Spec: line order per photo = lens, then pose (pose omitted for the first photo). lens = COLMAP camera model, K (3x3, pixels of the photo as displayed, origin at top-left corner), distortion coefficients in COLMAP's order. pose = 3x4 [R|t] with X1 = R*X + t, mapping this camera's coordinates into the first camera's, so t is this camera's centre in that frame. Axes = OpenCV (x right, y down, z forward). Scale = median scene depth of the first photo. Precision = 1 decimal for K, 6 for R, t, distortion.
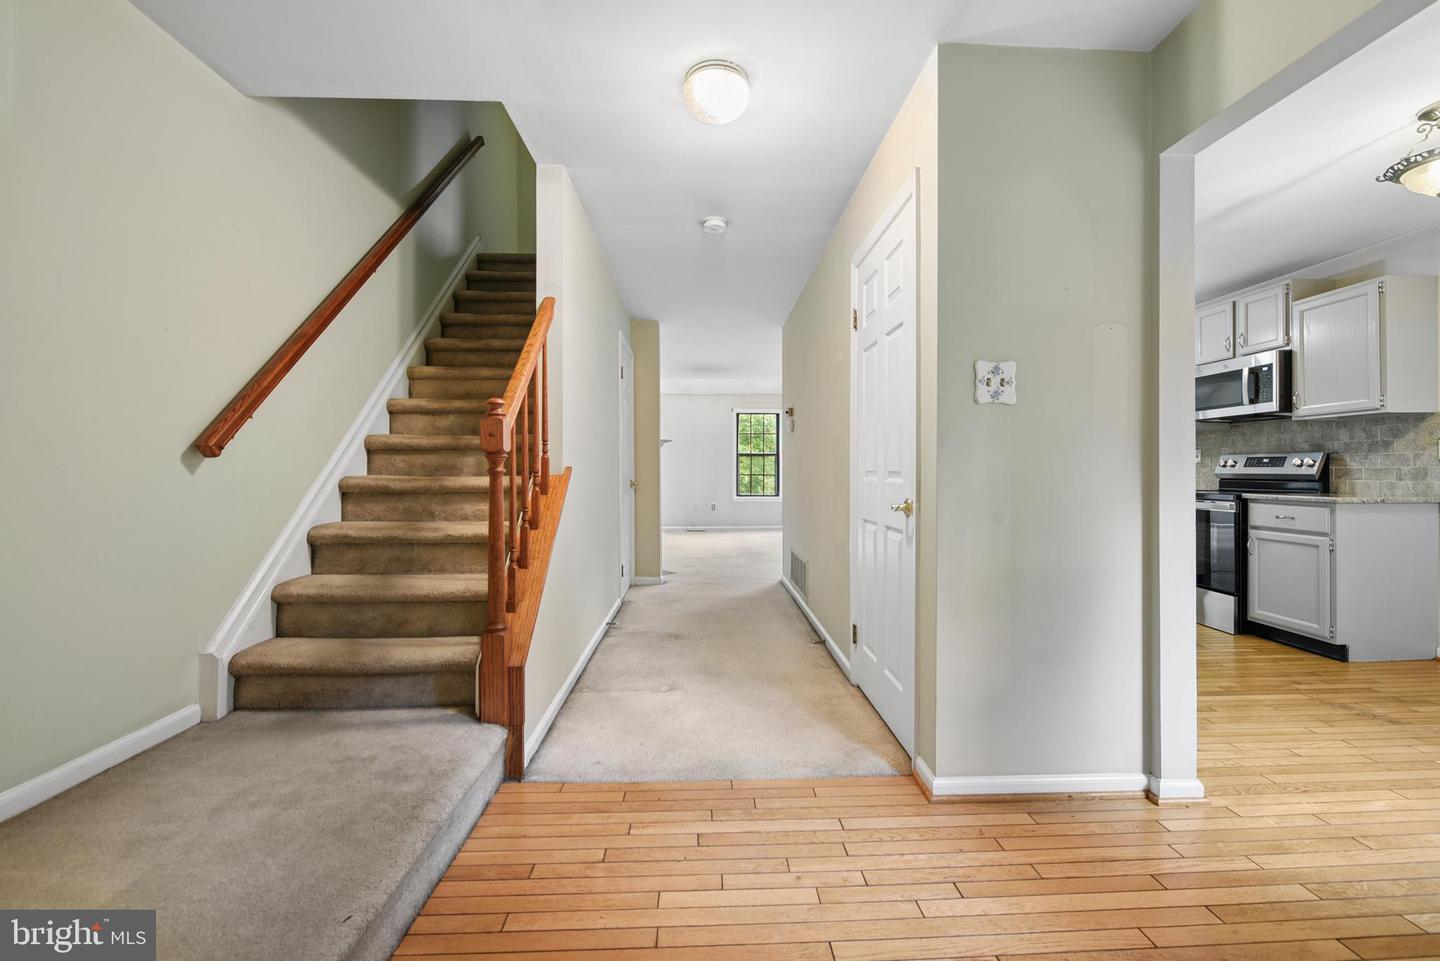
lens RADIAL K [[583.6, 0, 725.9], [0, 583.6, 469.5], [0, 0, 1]] dist [-0.009078, -0.000342]
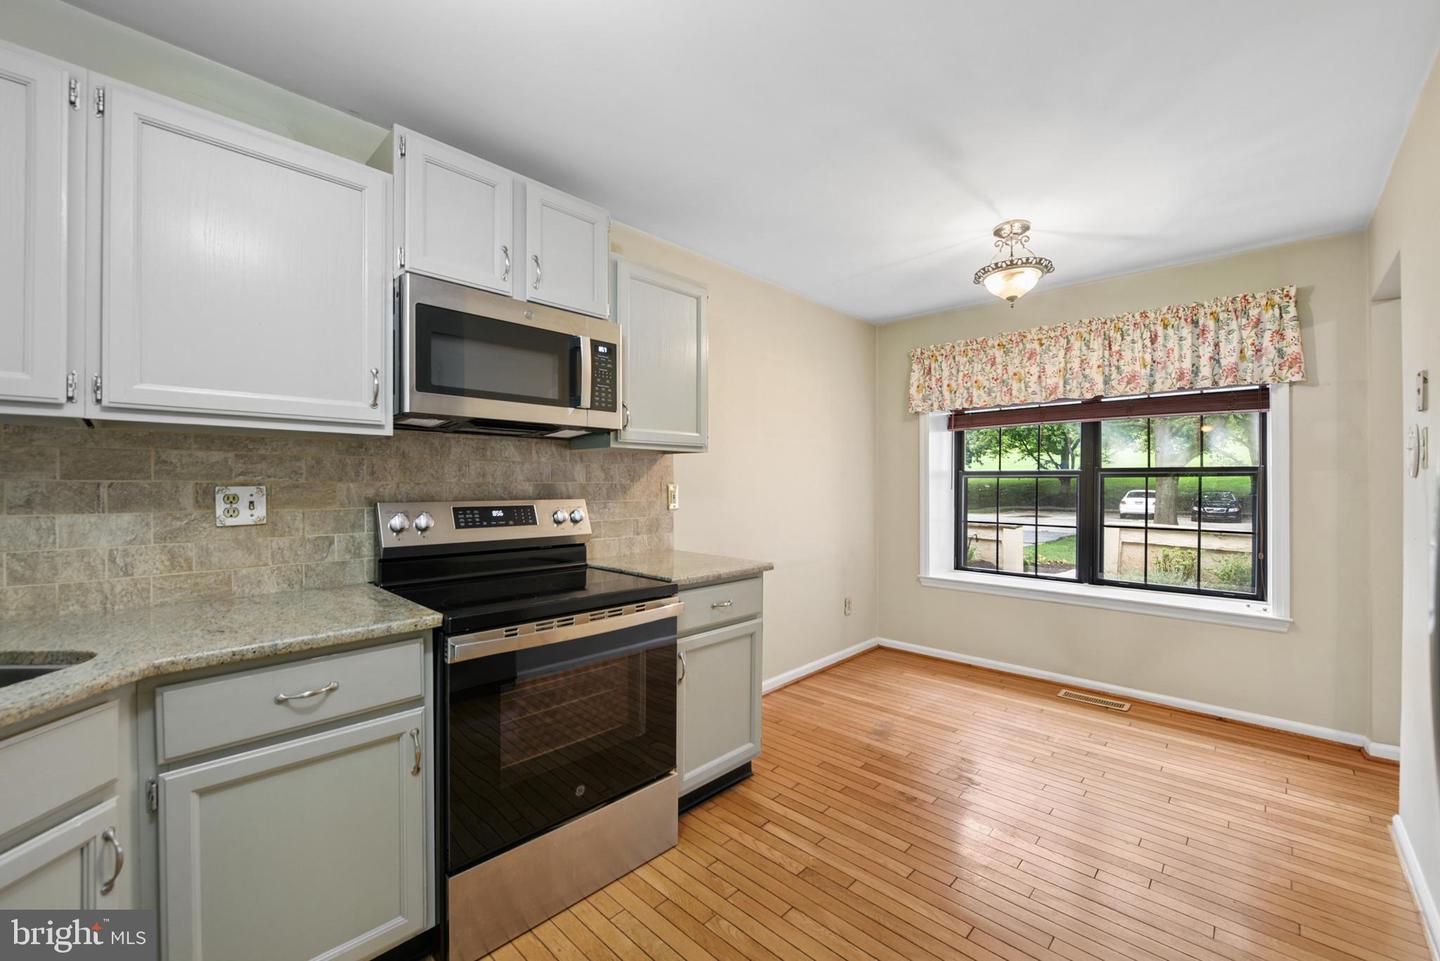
lens RADIAL K [[574.9, 0, 722.9], [0, 574.9, 484.1], [0, 0, 1]] dist [-0.003946, -0.000280]
pose [[-0.697823, -0.005242, 0.716251, 0.465613], [-0.006599, 0.999978, 0.000890, -0.047845], [-0.716240, -0.004106, -0.697842, 1.330314]]
